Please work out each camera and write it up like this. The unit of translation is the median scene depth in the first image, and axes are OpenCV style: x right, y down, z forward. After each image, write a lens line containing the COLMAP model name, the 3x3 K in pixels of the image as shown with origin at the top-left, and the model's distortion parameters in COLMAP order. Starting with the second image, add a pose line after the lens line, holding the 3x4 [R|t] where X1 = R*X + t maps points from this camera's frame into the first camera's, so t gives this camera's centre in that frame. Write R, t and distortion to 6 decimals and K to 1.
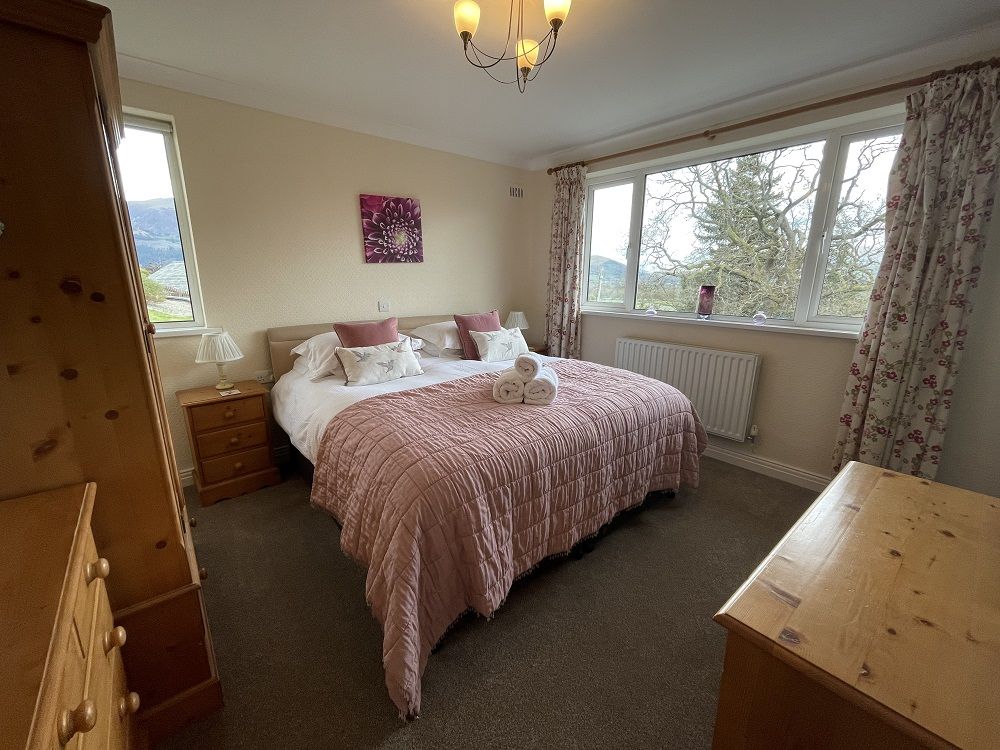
lens RADIAL K [[404.9, 0, 495.4], [0, 404.9, 374.0], [0, 0, 1]] dist [-0.000502, -0.002171]
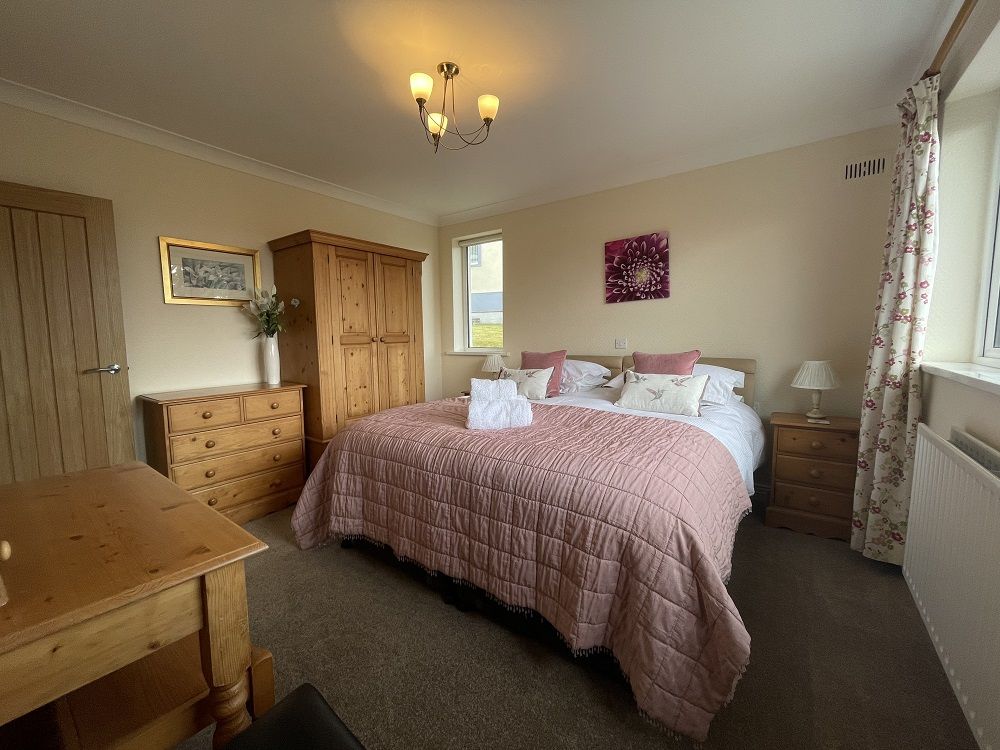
lens RADIAL K [[404.9, 0, 495.4], [0, 404.9, 374.0], [0, 0, 1]] dist [-0.000502, -0.002171]
pose [[0.243511, 0.084763, -0.966187, 0.638776], [-0.213220, 0.976482, 0.031927, -0.059889], [0.946171, 0.198236, 0.255857, 0.463251]]
